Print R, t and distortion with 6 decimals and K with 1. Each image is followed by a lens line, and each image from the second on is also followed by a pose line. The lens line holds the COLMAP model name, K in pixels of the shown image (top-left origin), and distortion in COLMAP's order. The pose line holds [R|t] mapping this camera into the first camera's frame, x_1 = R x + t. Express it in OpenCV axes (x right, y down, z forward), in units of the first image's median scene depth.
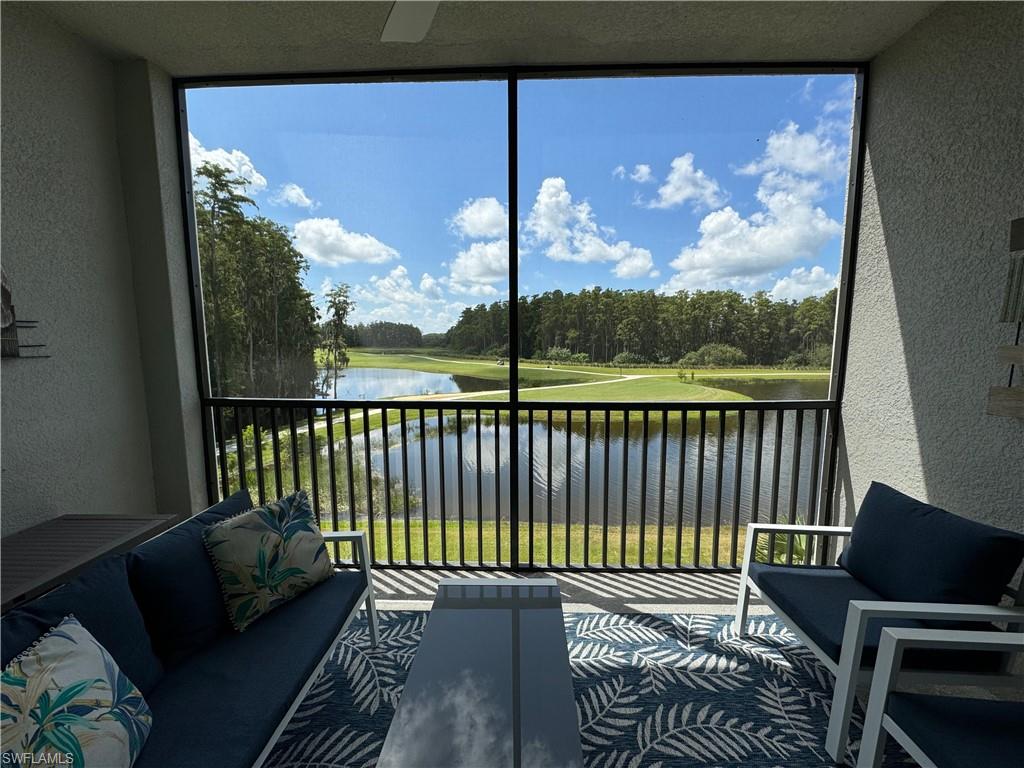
lens RADIAL K [[410.0, 0, 509.4], [0, 410.0, 388.8], [0, 0, 1]] dist [-0.001347, 0.000049]
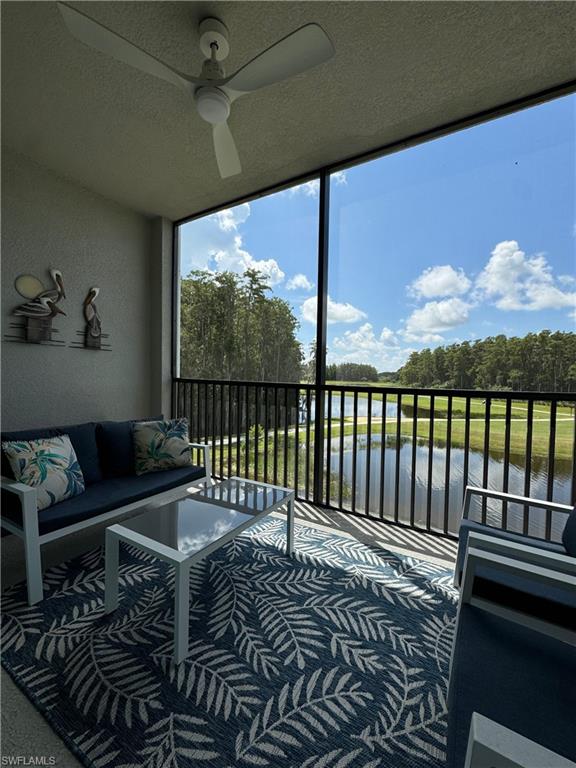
lens RADIAL K [[307.3, 0, 288.3], [0, 307.3, 384.2], [0, 0, 1]] dist [-0.002240, 0.000137]
pose [[0.878296, 0.035821, -0.476773, 0.433413], [-0.080960, 0.993932, -0.074467, 0.119018], [0.471212, 0.104004, 0.875867, -0.017872]]
